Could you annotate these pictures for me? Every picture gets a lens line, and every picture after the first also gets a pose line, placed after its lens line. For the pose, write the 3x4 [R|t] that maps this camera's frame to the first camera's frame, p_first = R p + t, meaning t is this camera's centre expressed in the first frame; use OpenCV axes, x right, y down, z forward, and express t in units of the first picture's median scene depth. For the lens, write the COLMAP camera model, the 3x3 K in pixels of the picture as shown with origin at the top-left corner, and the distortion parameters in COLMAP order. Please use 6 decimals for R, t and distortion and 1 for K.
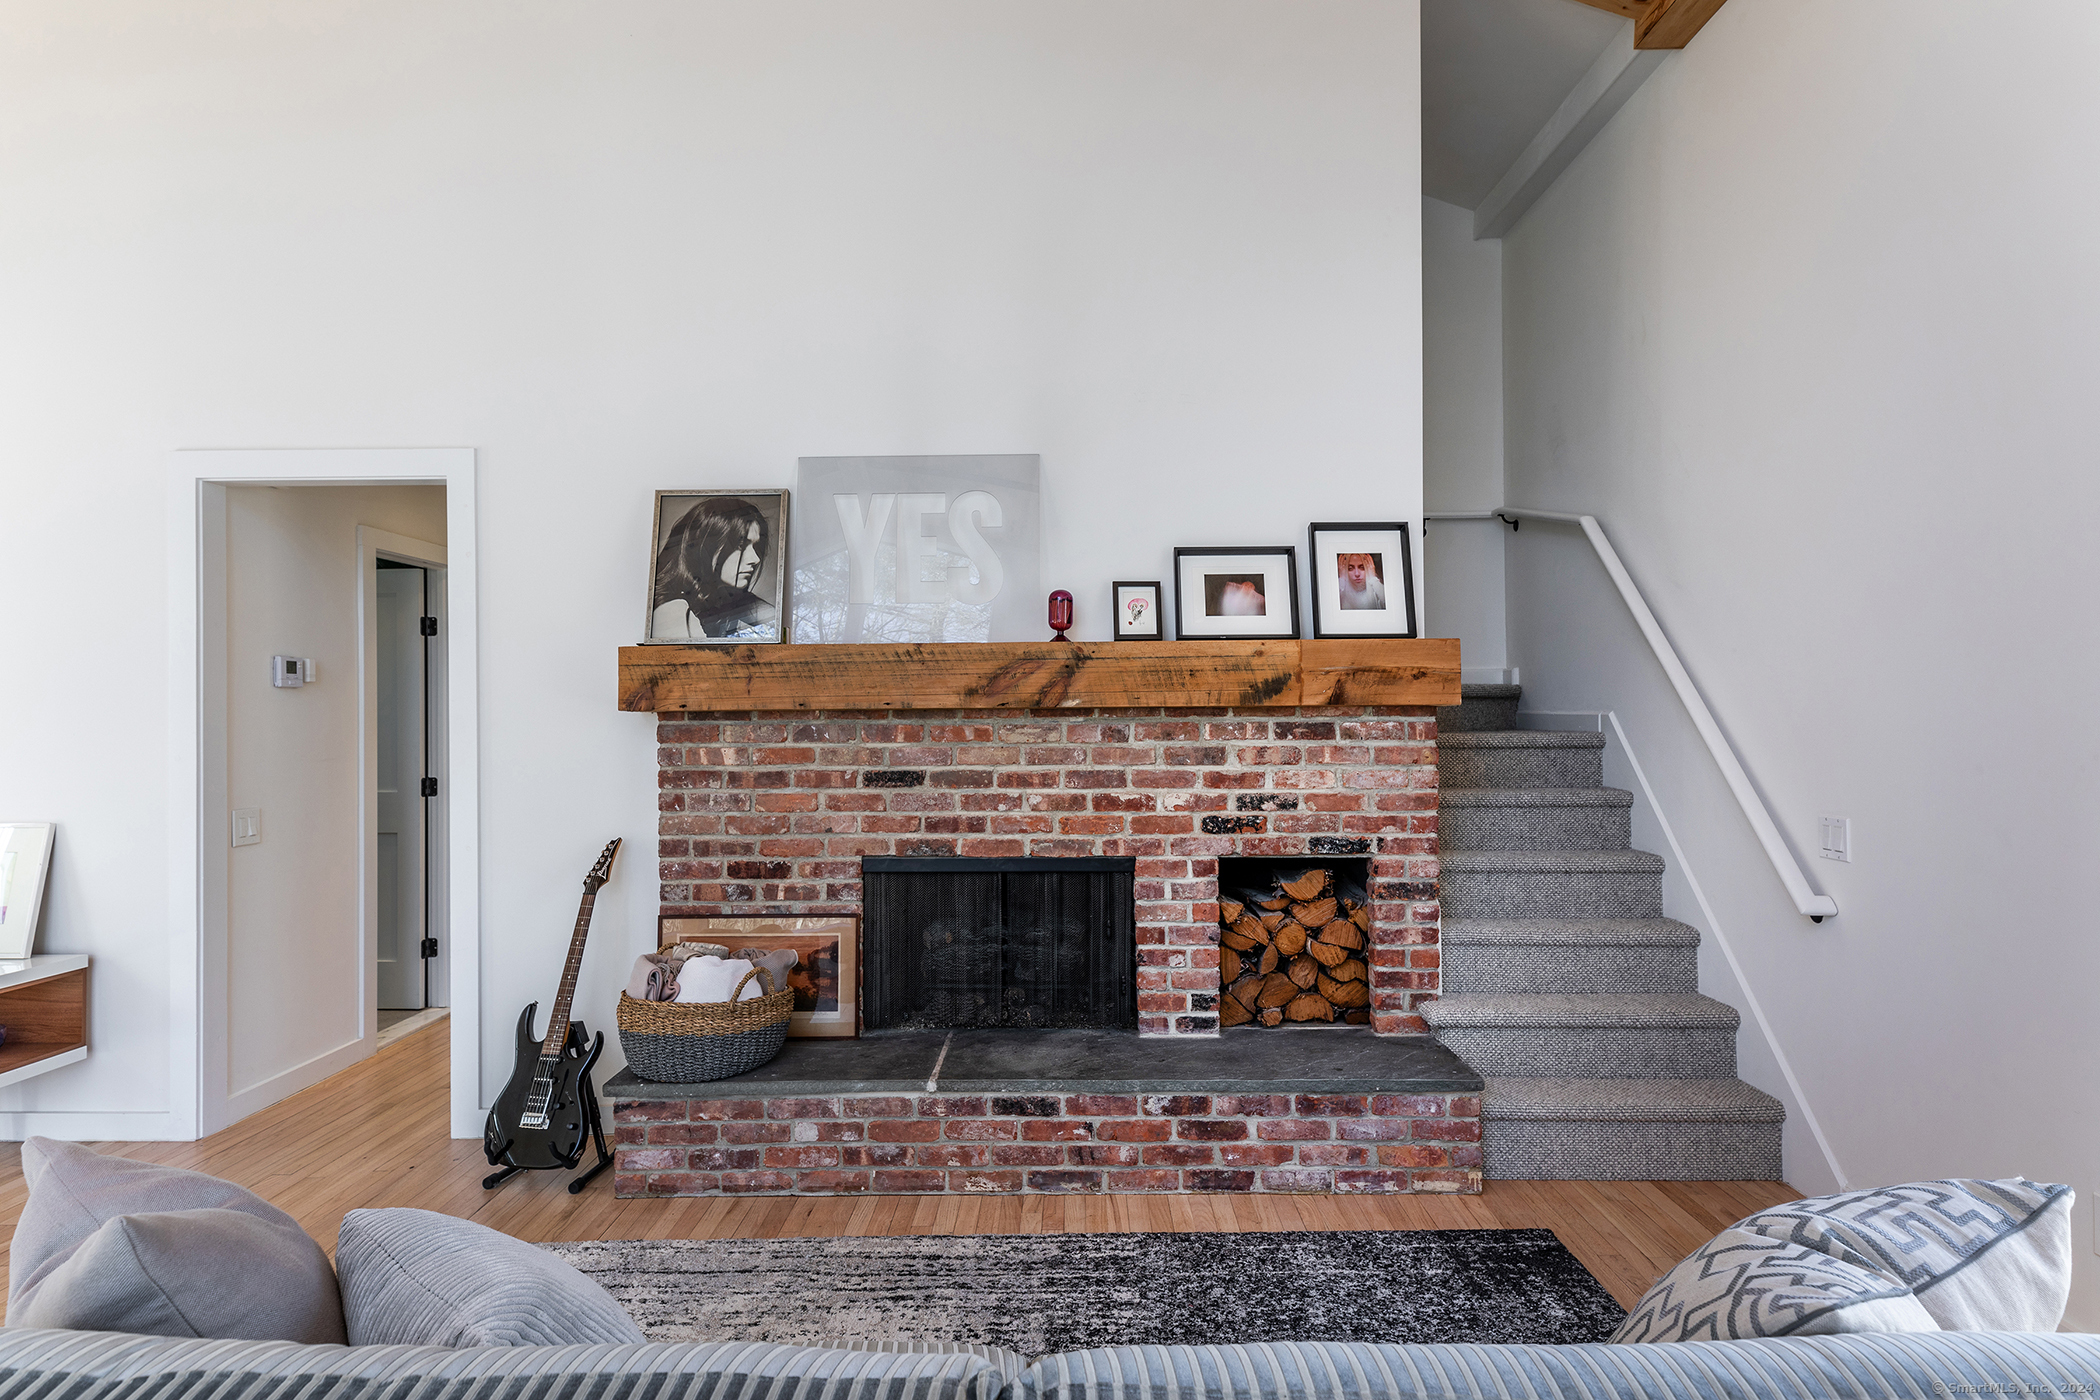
lens RADIAL K [[1134.3, 0, 1059.0], [0, 1134.3, 703.9], [0, 0, 1]] dist [0.020303, -0.002192]
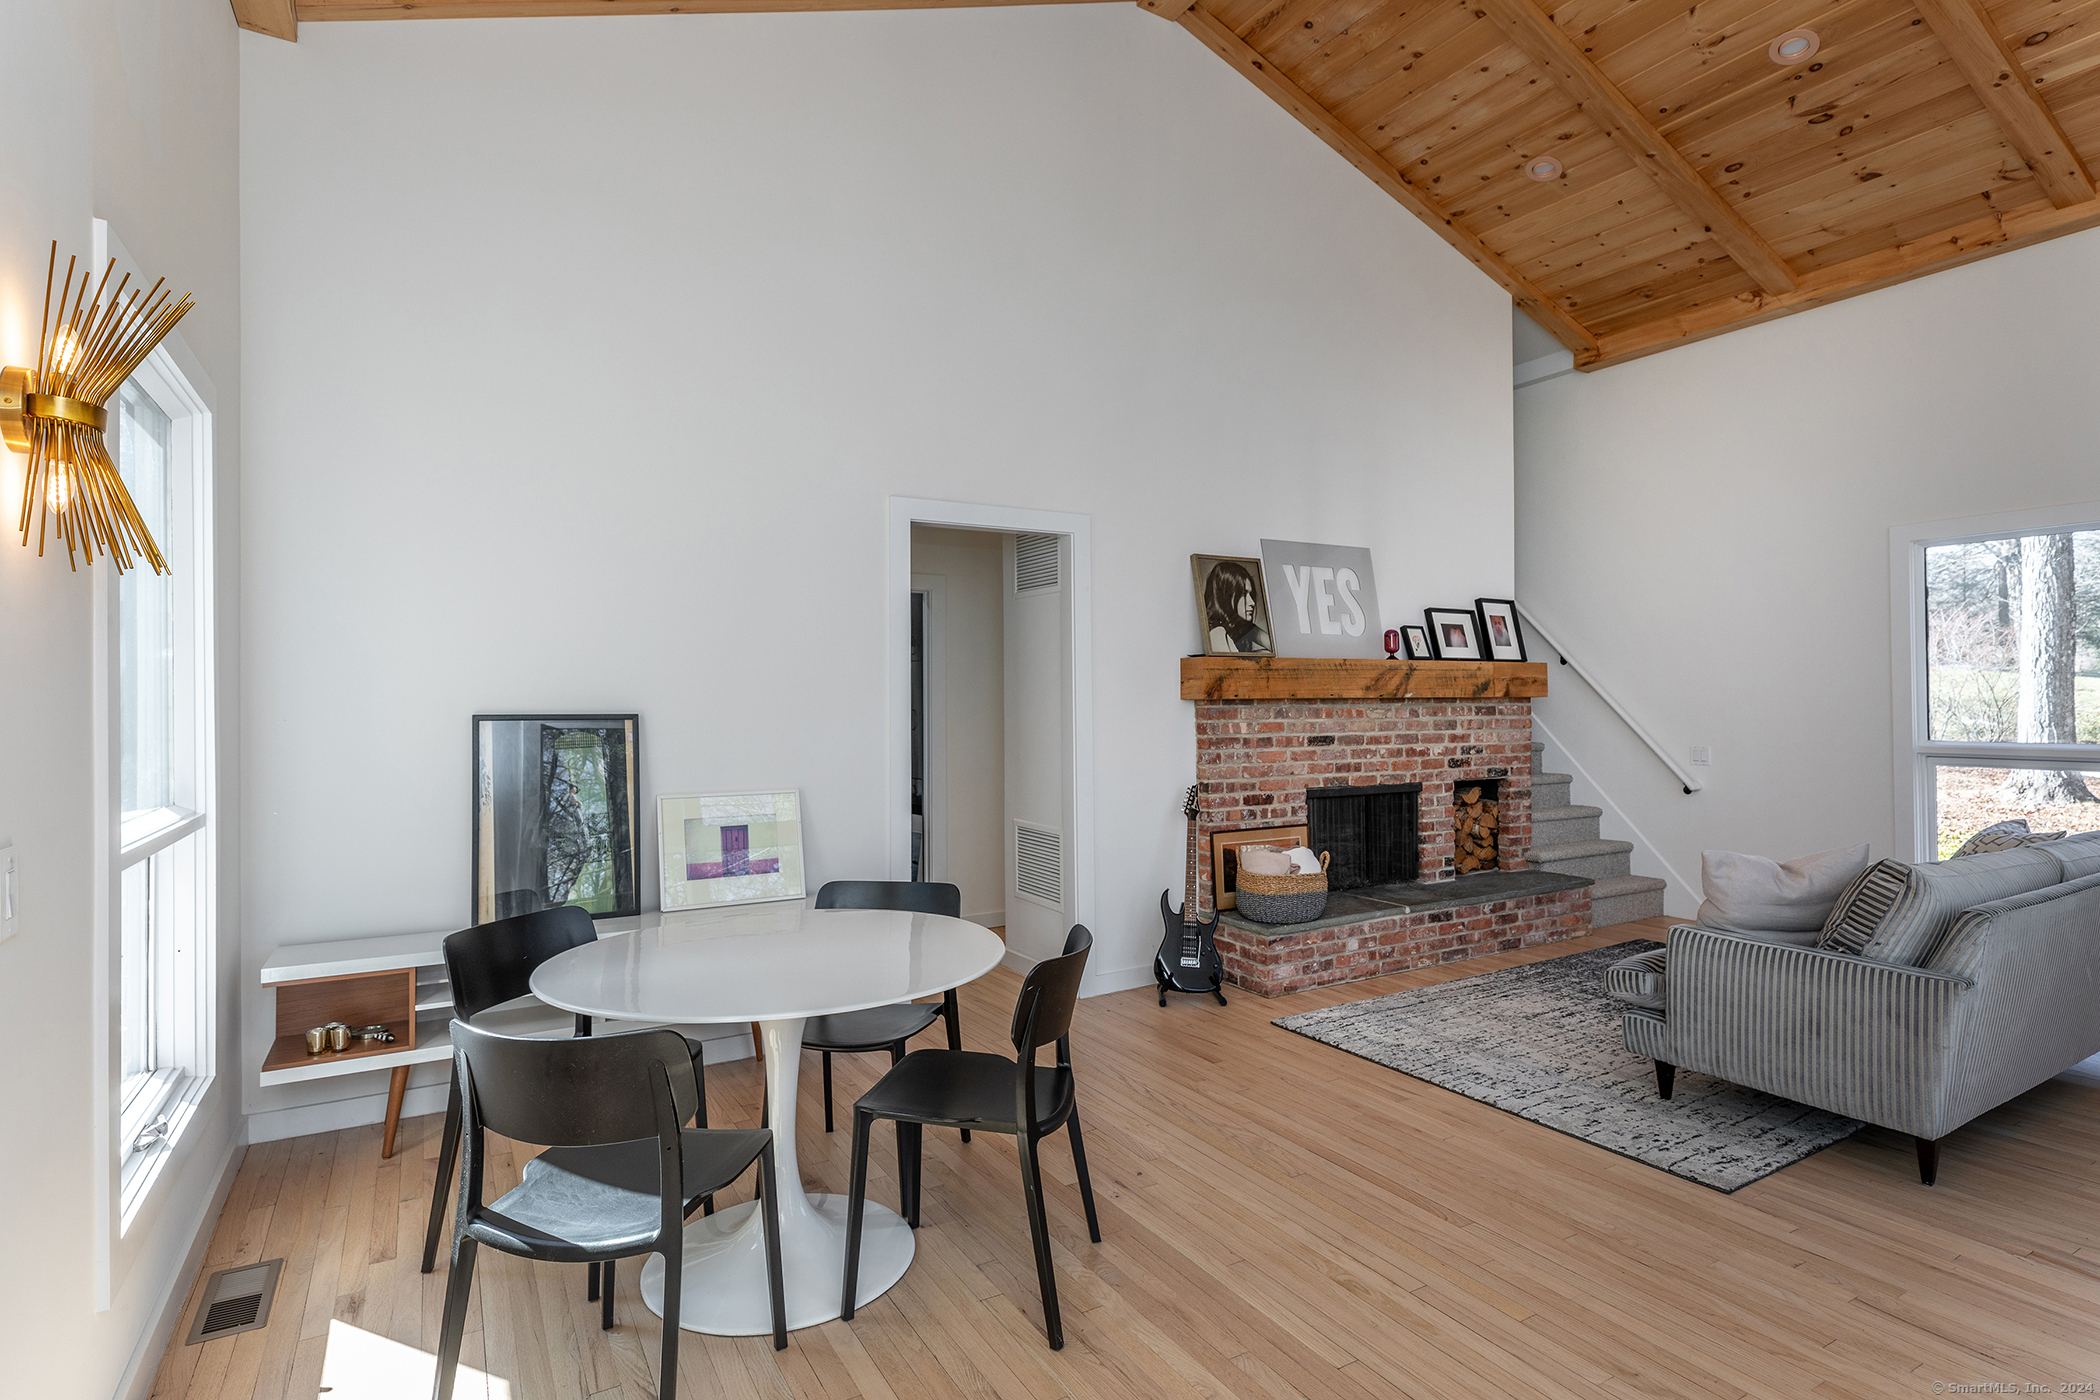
lens RADIAL K [[1065.5, 0, 1056.6], [0, 1065.5, 701.0], [0, 0, 1]] dist [-0.013133, -0.000408]
pose [[0.858976, 0.002026, 0.512012, -1.266861], [-0.002616, 0.999996, 0.000431, 0.008869], [-0.512009, -0.001710, 0.858978, -0.128465]]
